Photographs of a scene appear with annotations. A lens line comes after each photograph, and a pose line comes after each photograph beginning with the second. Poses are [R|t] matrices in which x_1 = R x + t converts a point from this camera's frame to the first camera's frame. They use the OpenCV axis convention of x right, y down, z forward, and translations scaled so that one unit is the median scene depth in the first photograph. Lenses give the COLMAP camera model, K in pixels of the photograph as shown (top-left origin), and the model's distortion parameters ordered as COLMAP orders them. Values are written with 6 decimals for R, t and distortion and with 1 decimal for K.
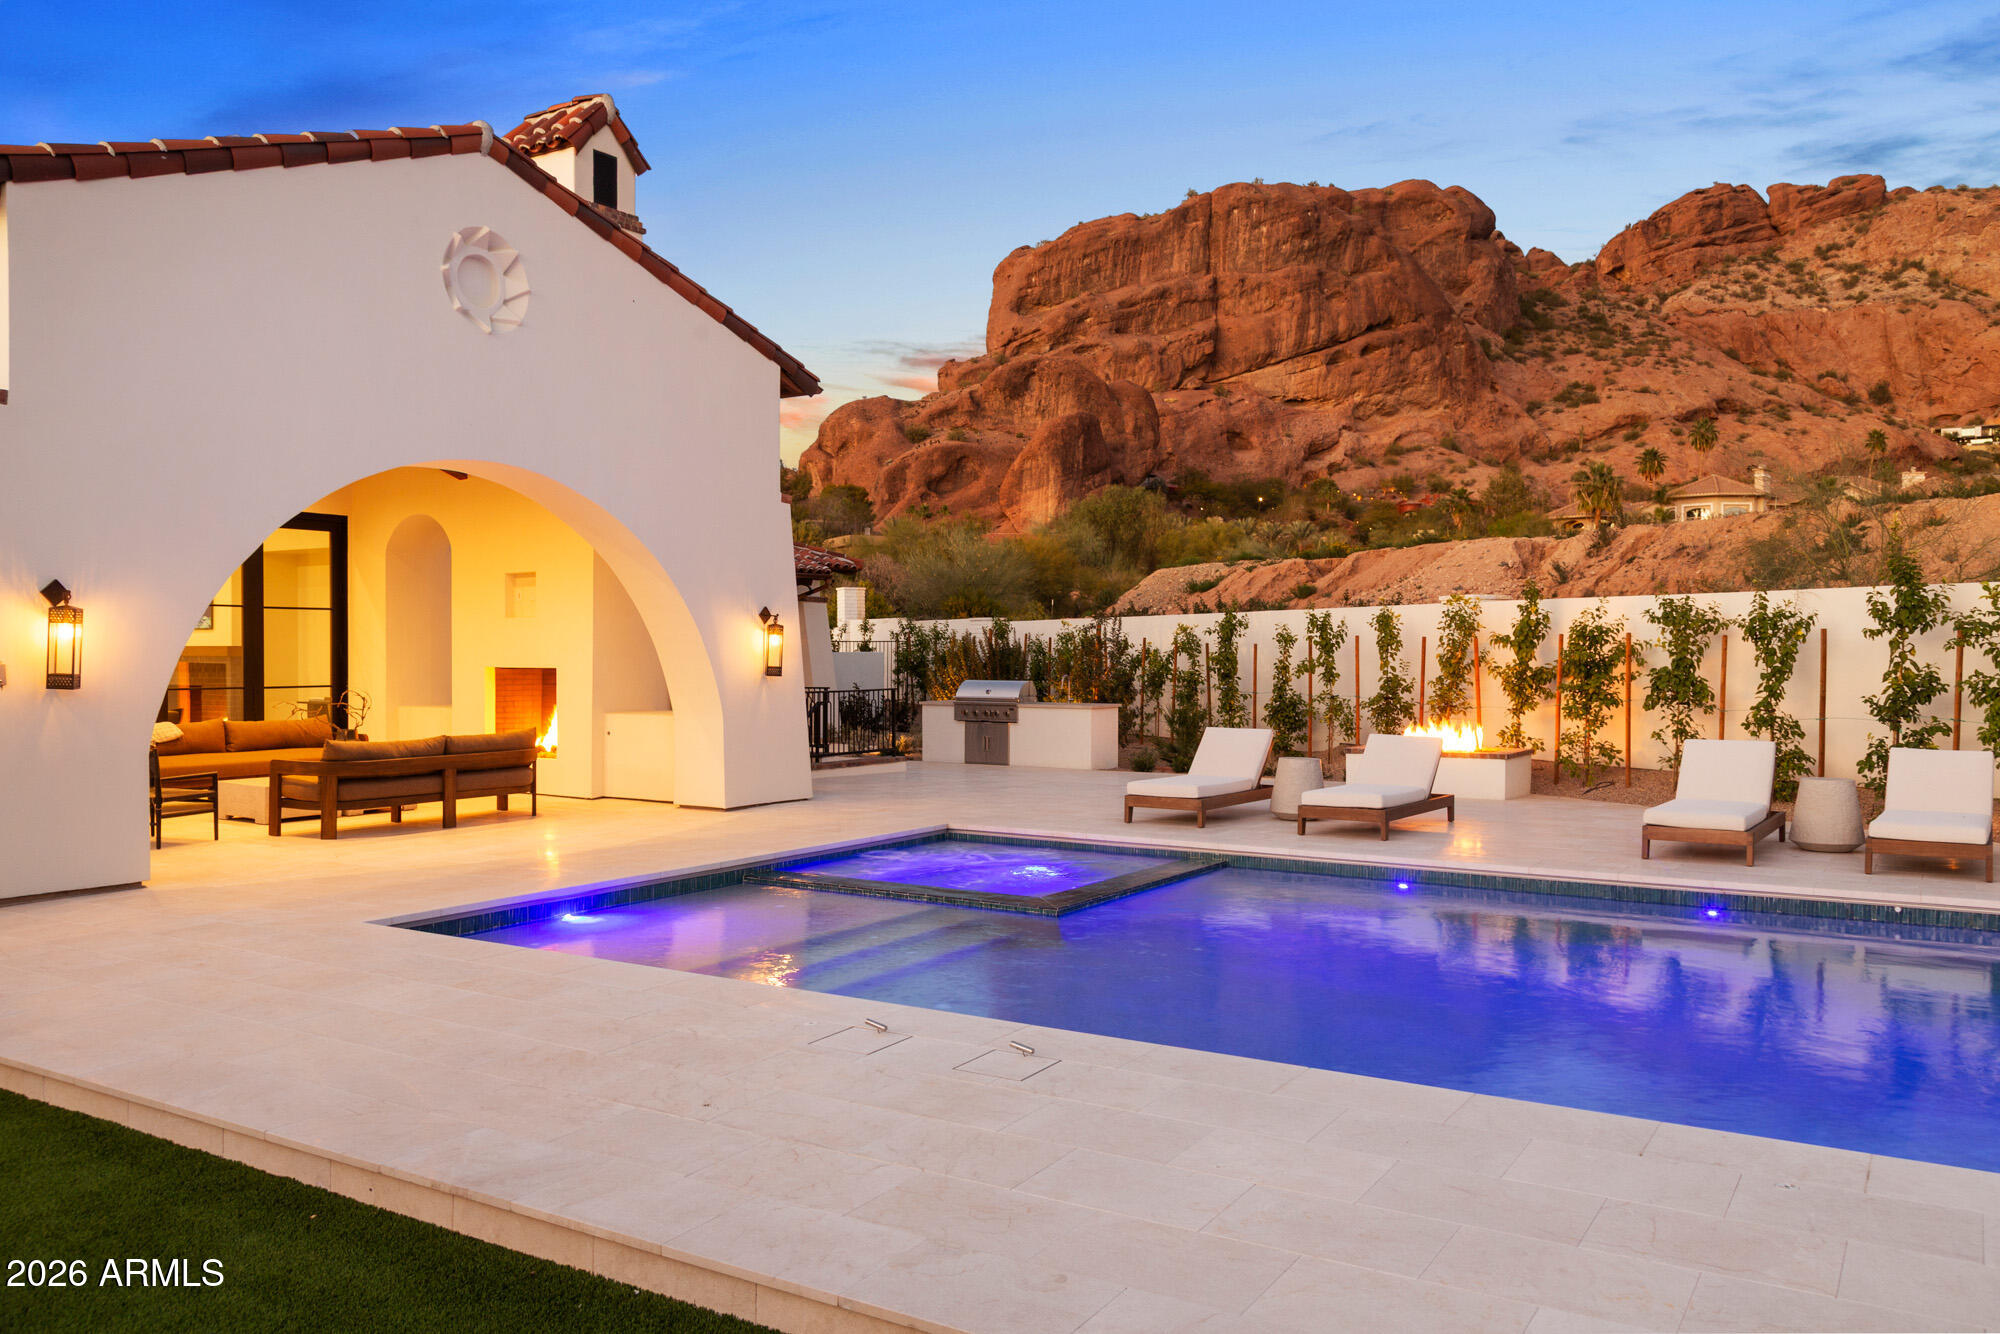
lens RADIAL K [[1530.8, 0, 1007.4], [0, 1530.8, 674.8], [0, 0, 1]] dist [-0.001745, 0.001571]
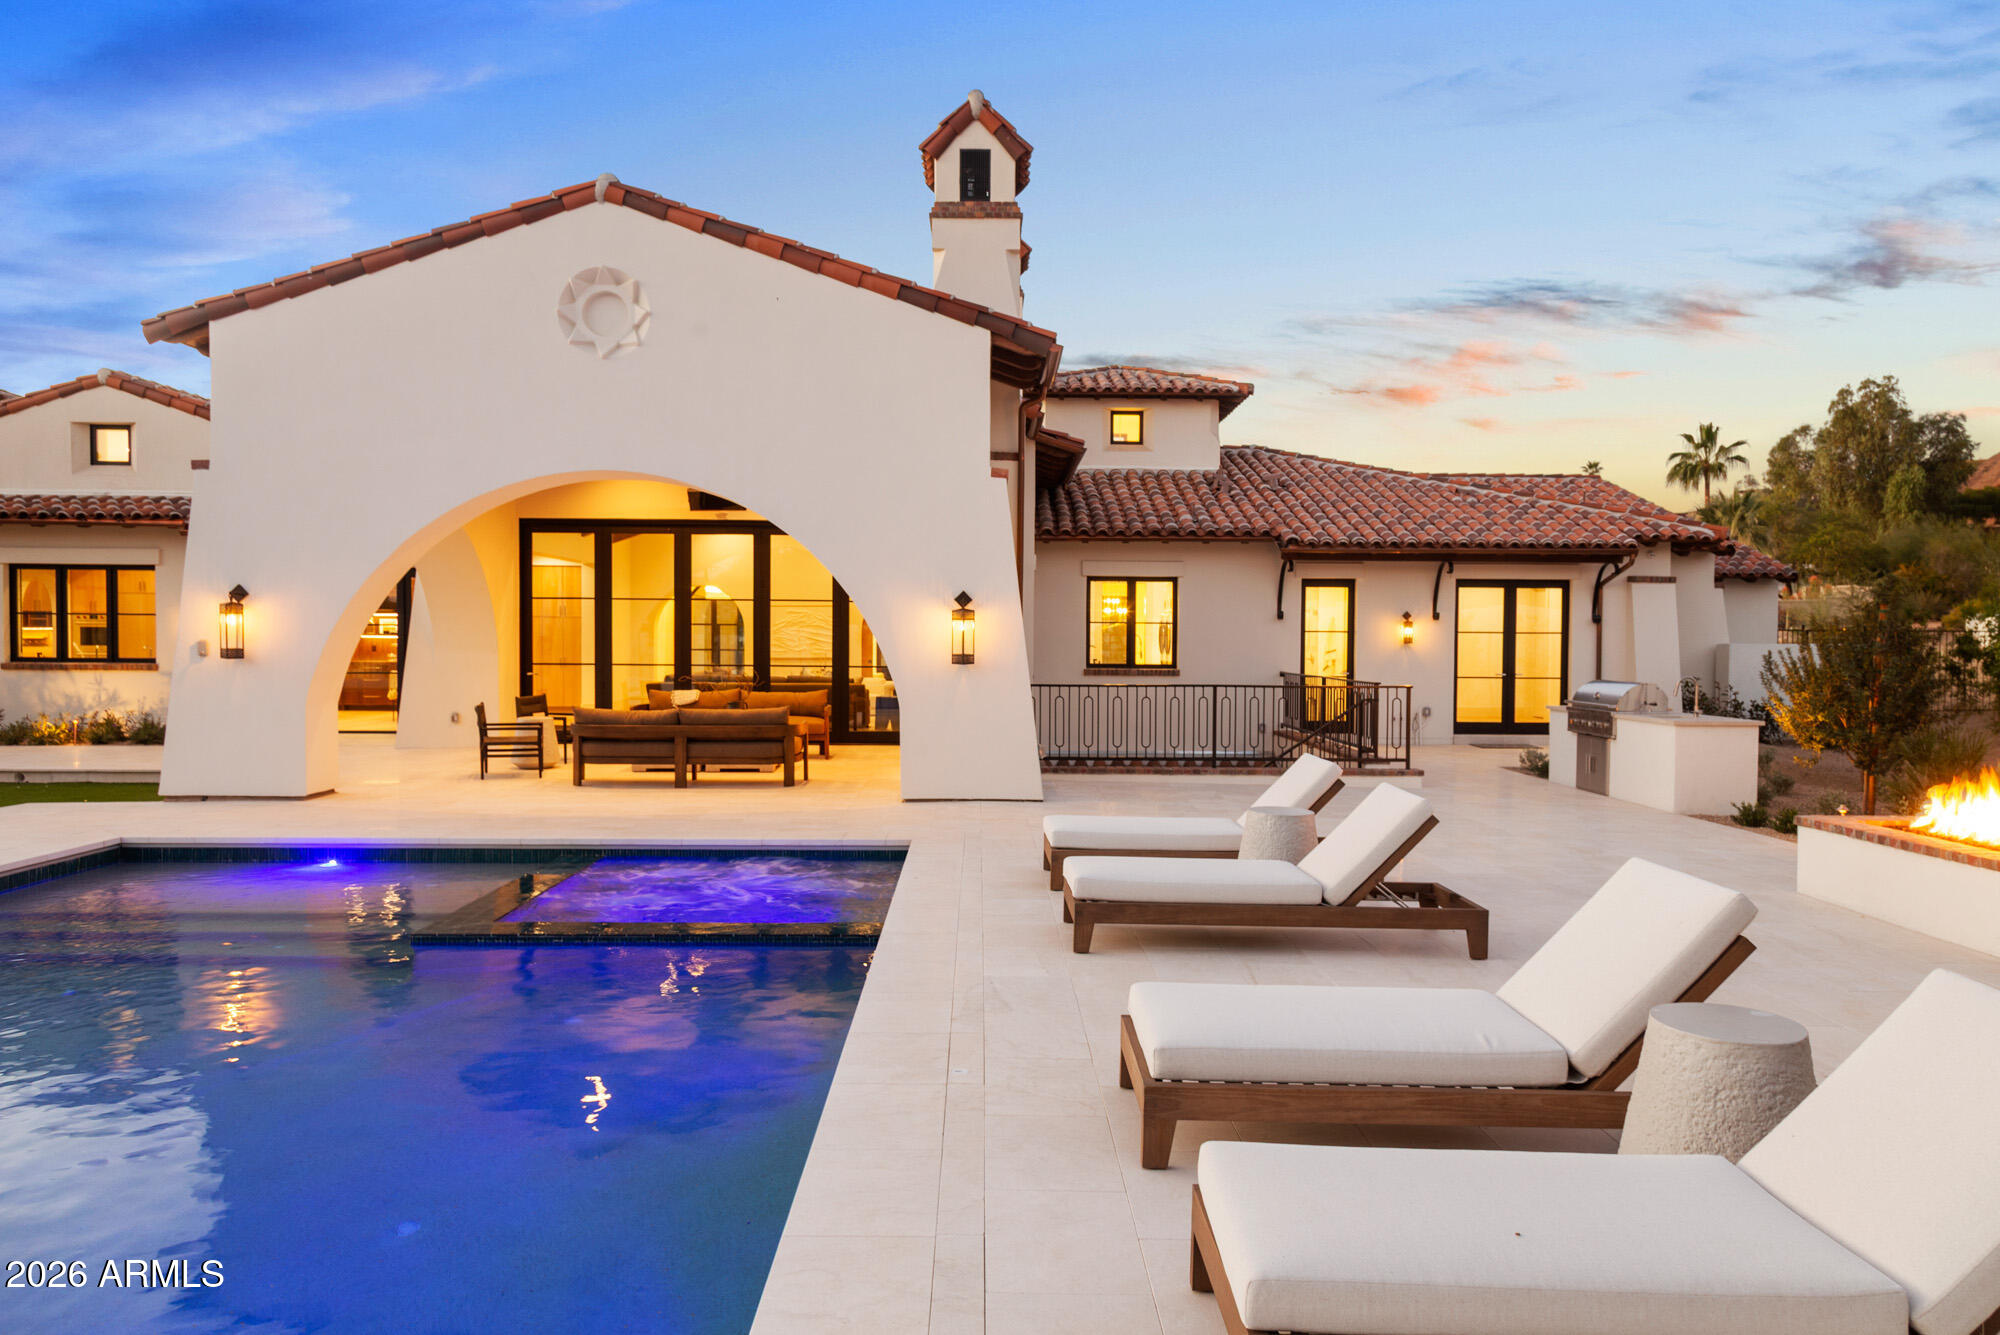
lens RADIAL K [[1353.8, 0, 1006.3], [0, 1353.8, 678.1], [0, 0, 1]] dist [0.015430, -0.000817]
pose [[0.543273, 0.028974, -0.839056, 0.021295], [-0.019942, 0.999568, 0.021604, -0.000353], [0.839319, 0.004996, 0.543616, 0.021781]]
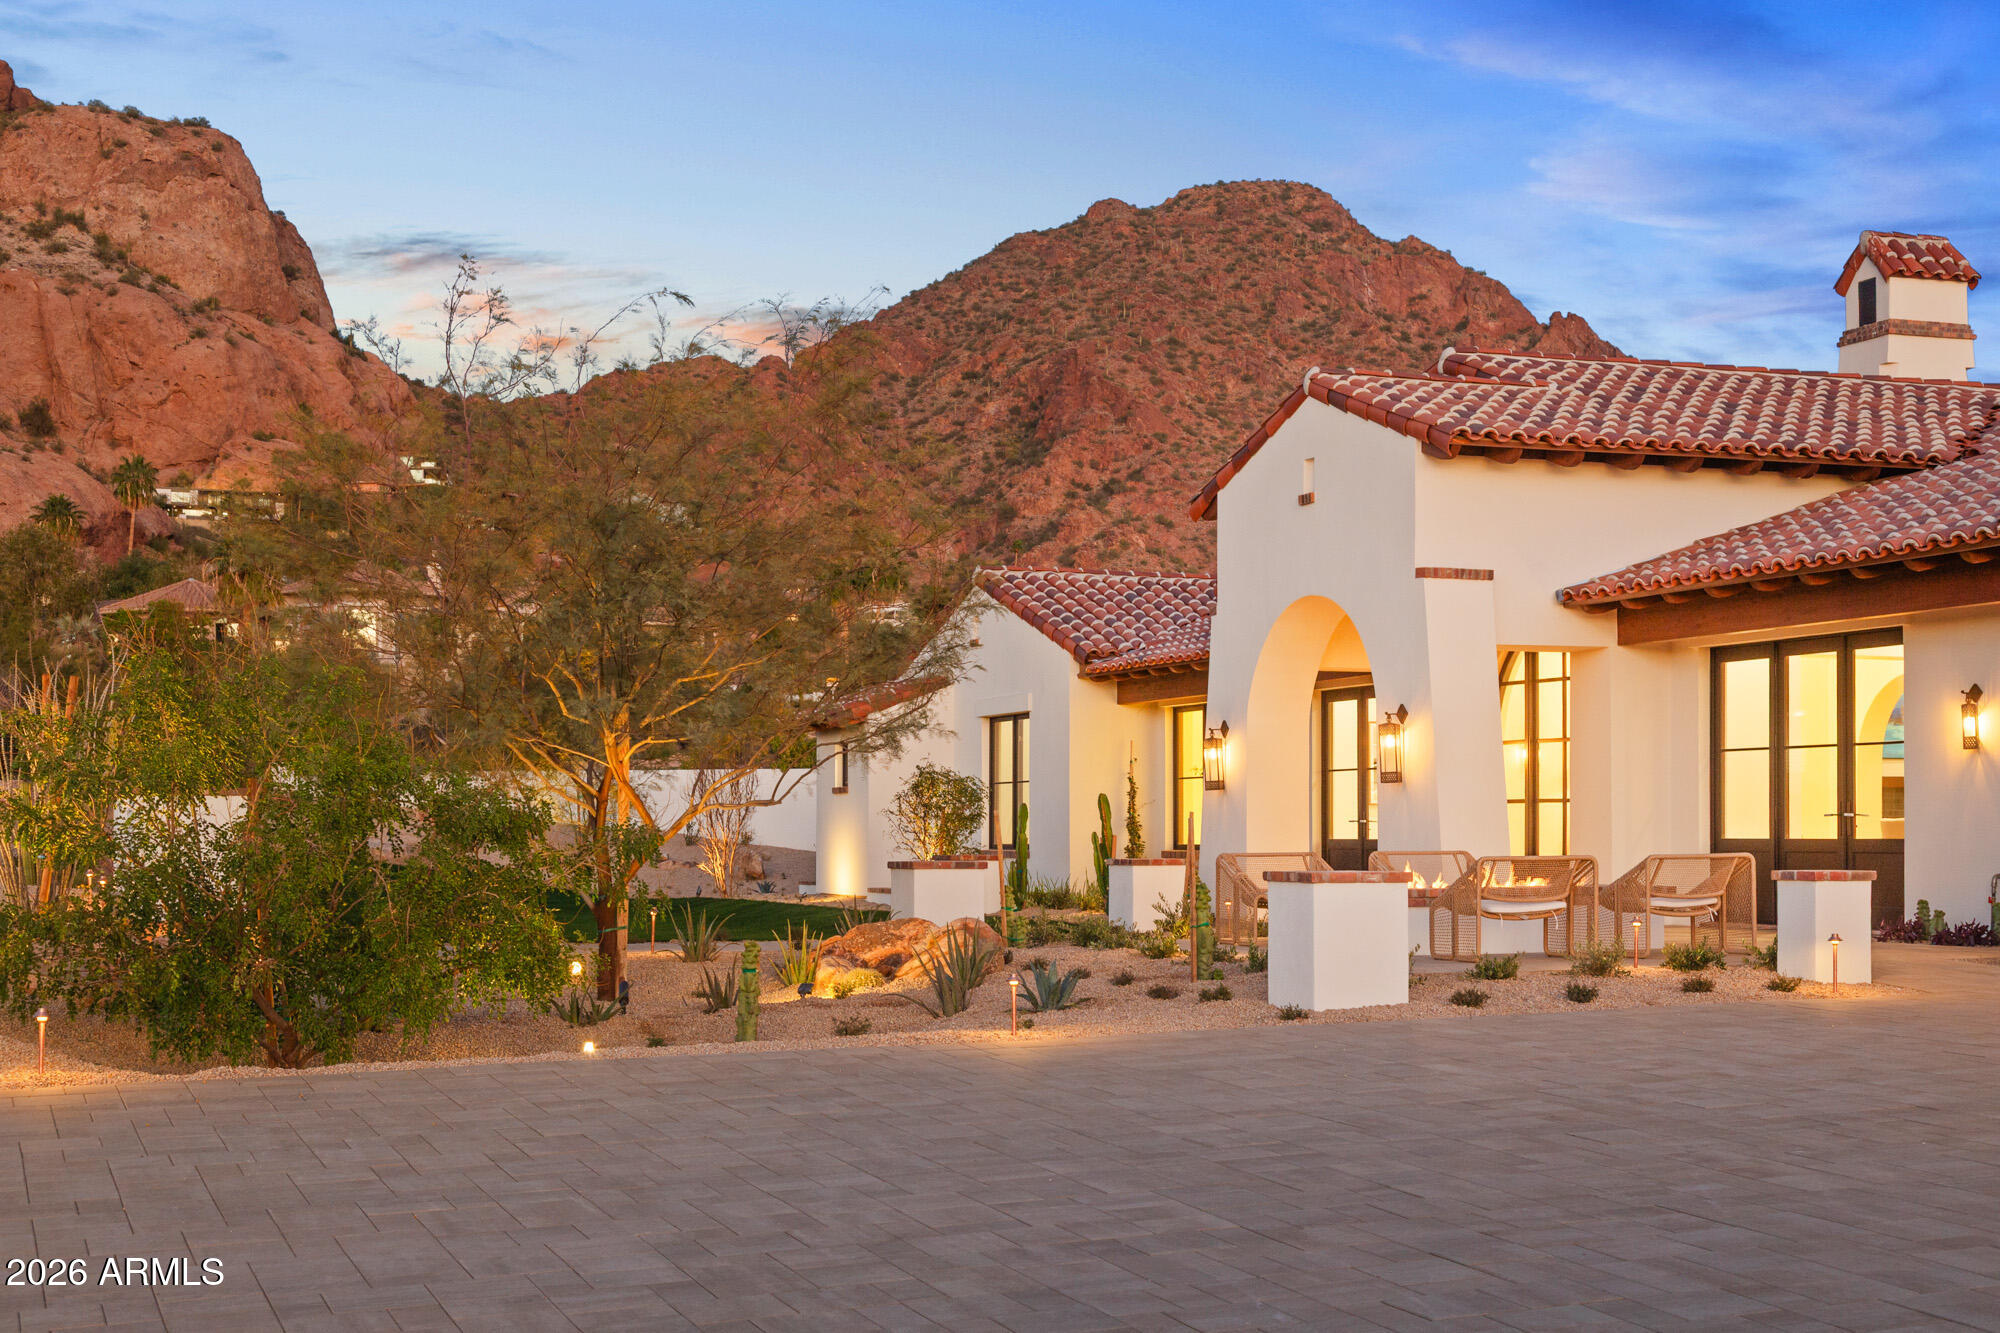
lens RADIAL K [[2745.3, 0, 1011.2], [0, 2745.3, 837.8], [0, 0, 1]] dist [0.046647, -0.058289]
pose [[0.603473, -0.002469, 0.797379, -0.113883], [0.015478, 0.999843, -0.008618, 0.001489], [-0.797233, 0.017542, 0.603417, 0.021761]]
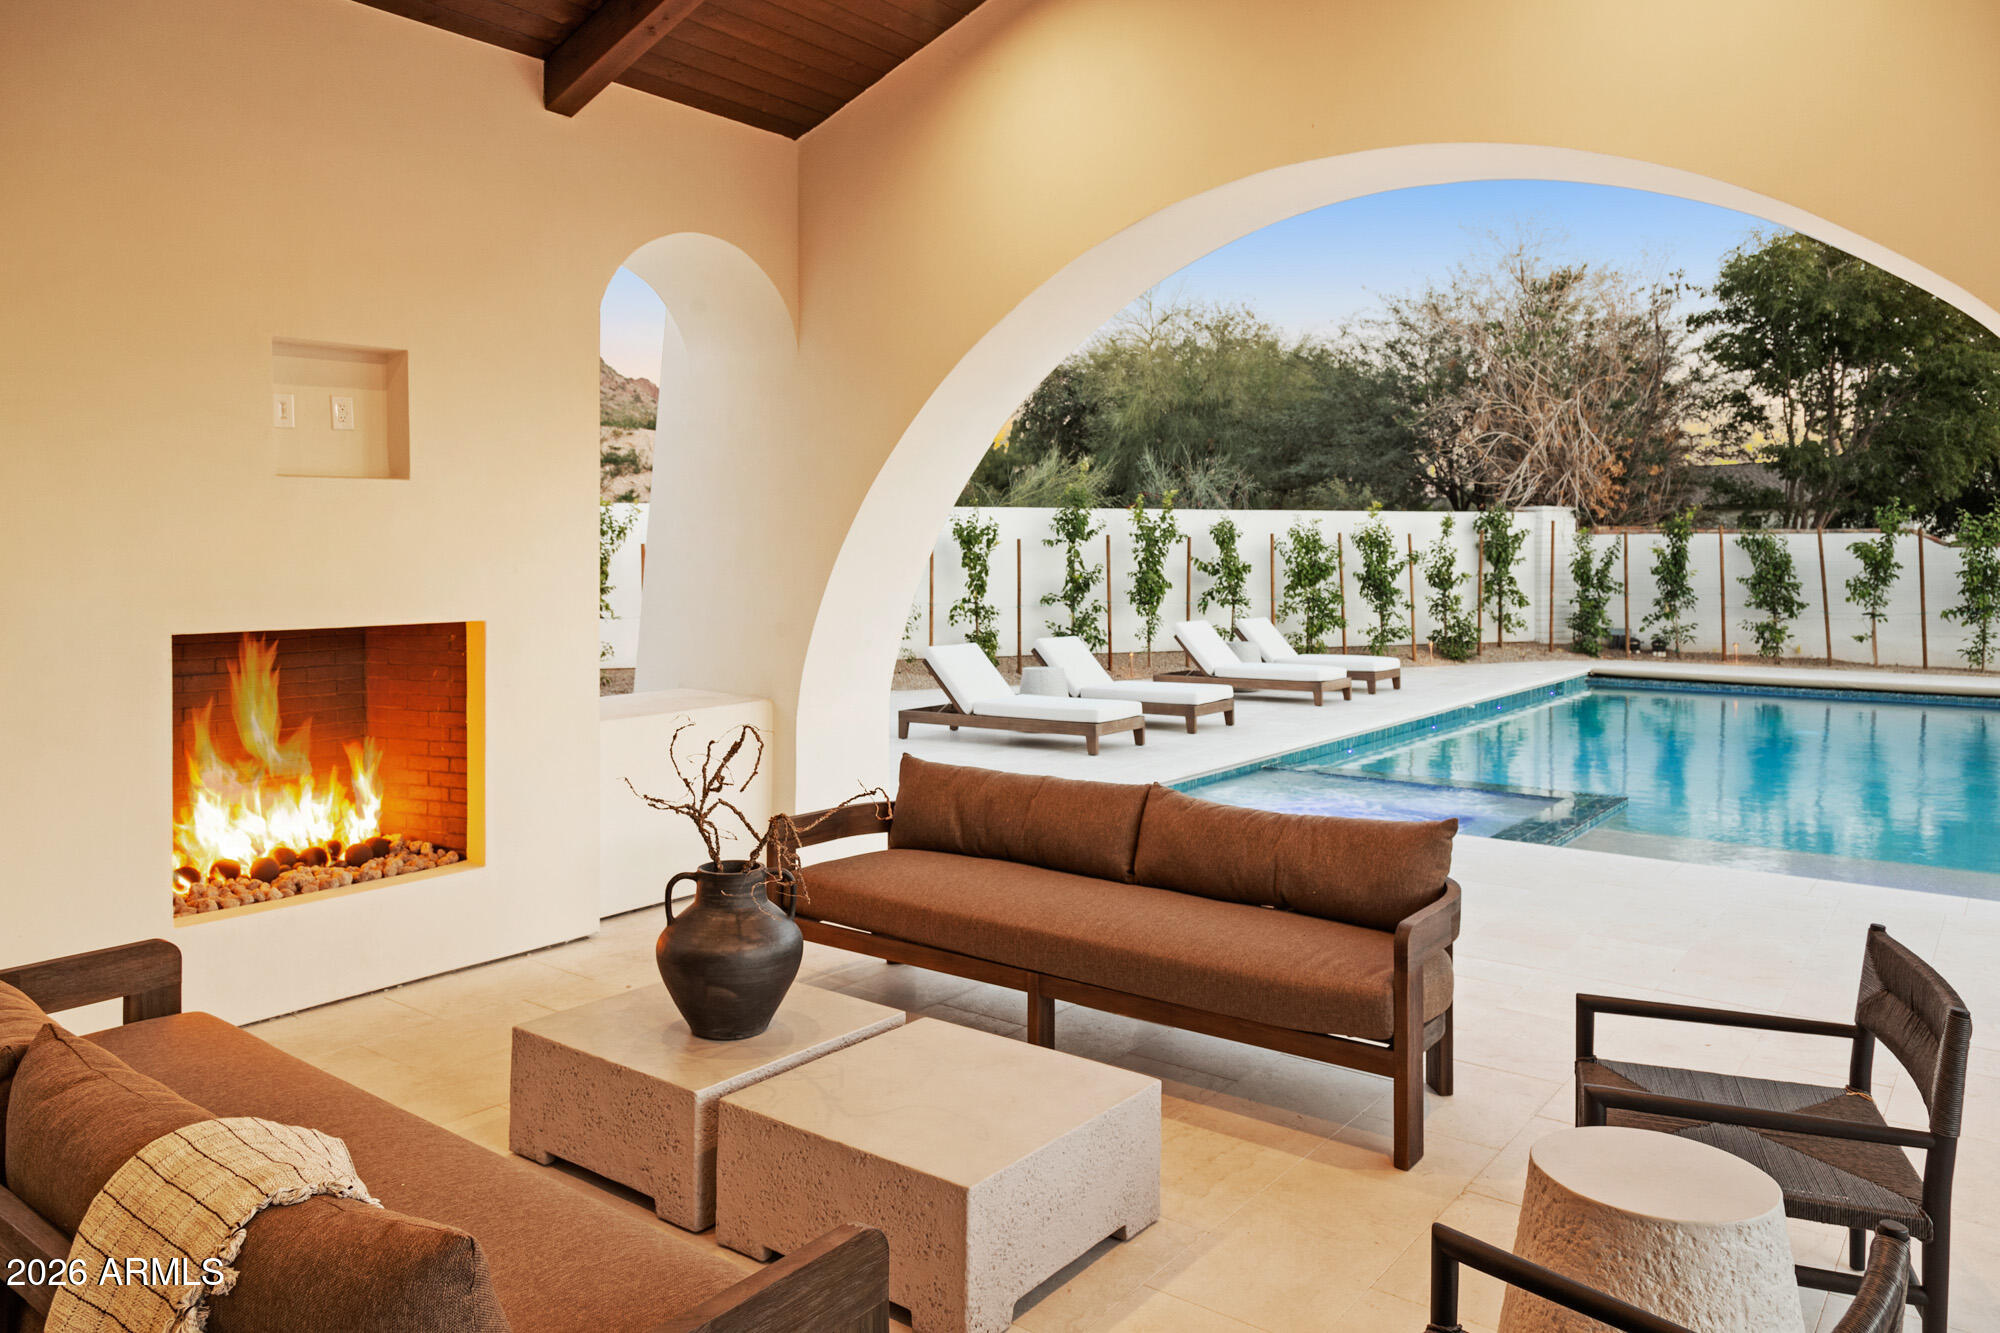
lens RADIAL K [[1362.2, 0, 1002.2], [0, 1362.2, 562.3], [0, 0, 1]] dist [0.001584, -0.000521]
pose [[0.097256, -0.012768, 0.995178, -0.024612], [0.016106, 0.999807, 0.011254, -0.000888], [-0.995129, 0.014934, 0.097442, 0.033623]]
